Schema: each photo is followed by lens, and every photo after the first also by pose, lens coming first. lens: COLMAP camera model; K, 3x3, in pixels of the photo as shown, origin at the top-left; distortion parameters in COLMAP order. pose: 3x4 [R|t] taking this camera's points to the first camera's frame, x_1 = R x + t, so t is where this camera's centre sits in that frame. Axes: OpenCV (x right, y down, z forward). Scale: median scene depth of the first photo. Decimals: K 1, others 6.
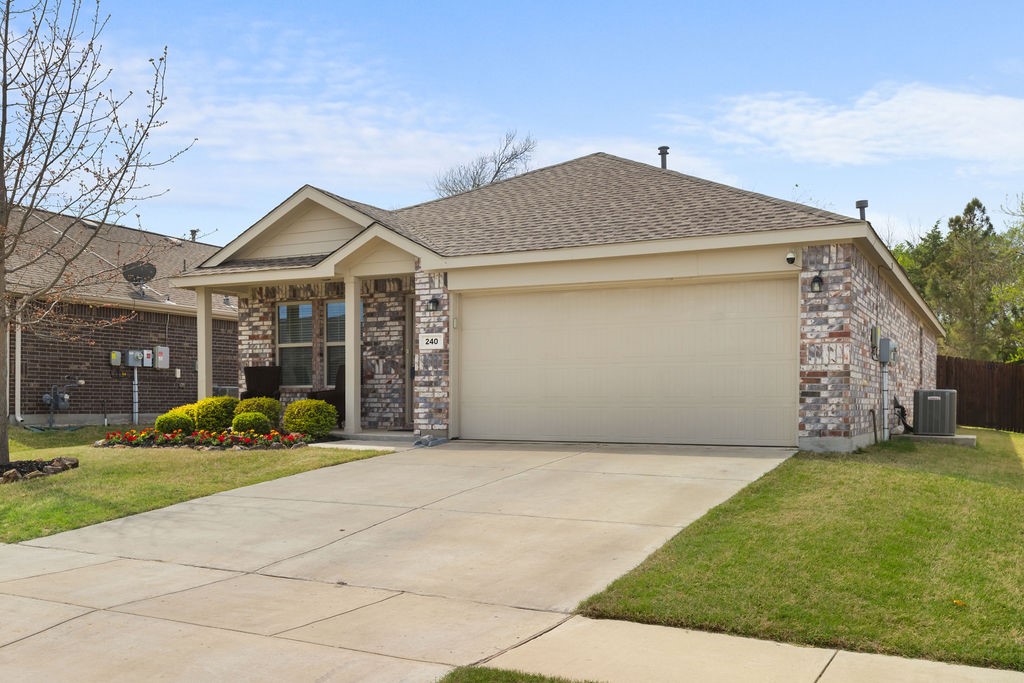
lens RADIAL K [[944.7, 0, 511.6], [0, 944.7, 406.2], [0, 0, 1]] dist [-0.008312, -0.002266]
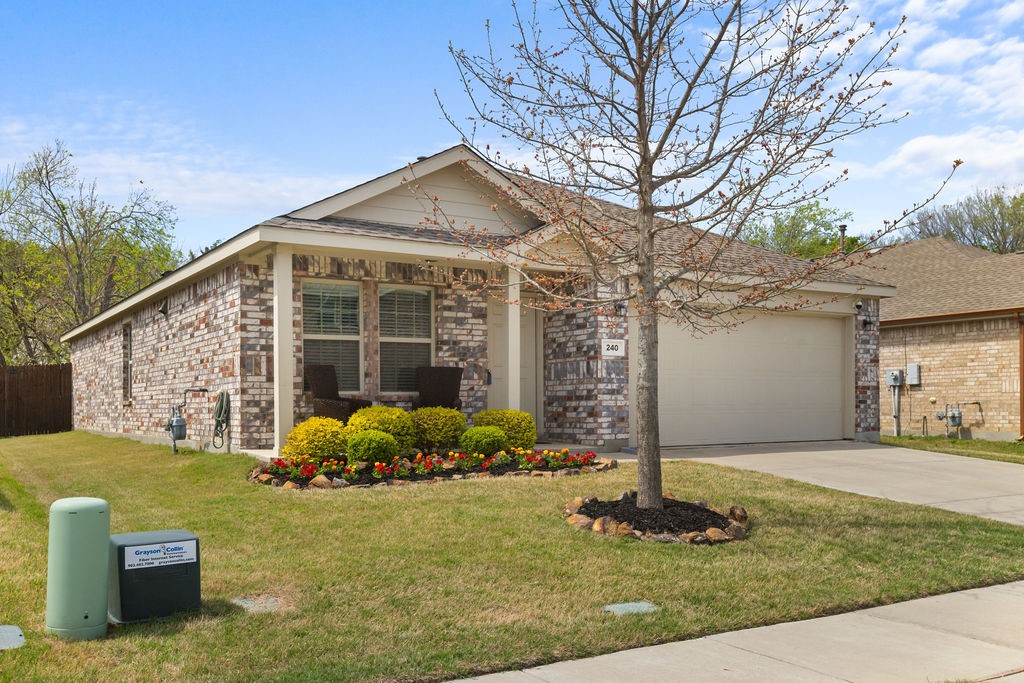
lens RADIAL K [[944.7, 0, 511.6], [0, 944.7, 406.2], [0, 0, 1]] dist [-0.008312, -0.002266]
pose [[0.509583, -0.004674, 0.860409, -0.963346], [0.012935, 0.999914, -0.002229, -0.008133], [-0.860324, 0.012265, 0.509600, 0.598329]]
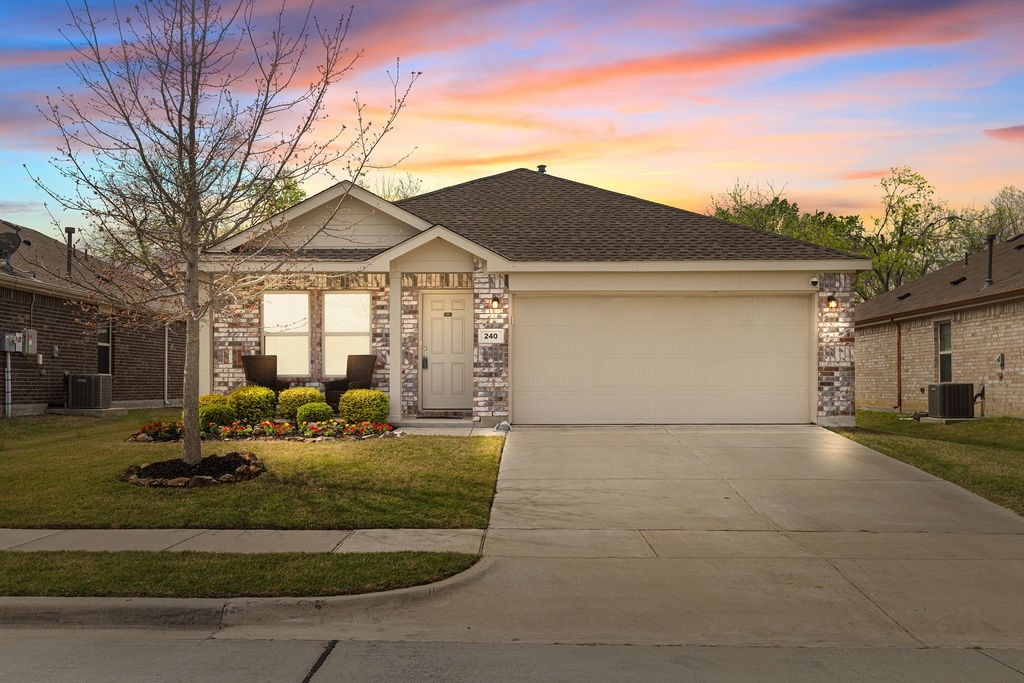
lens RADIAL K [[946.1, 0, 510.7], [0, 946.1, 364.6], [0, 0, 1]] dist [-0.008127, -0.004609]
pose [[0.895868, 0.005618, 0.444284, -0.553353], [0.005930, 0.999680, -0.024598, -0.008135], [-0.444280, 0.024672, 0.895548, 0.002537]]
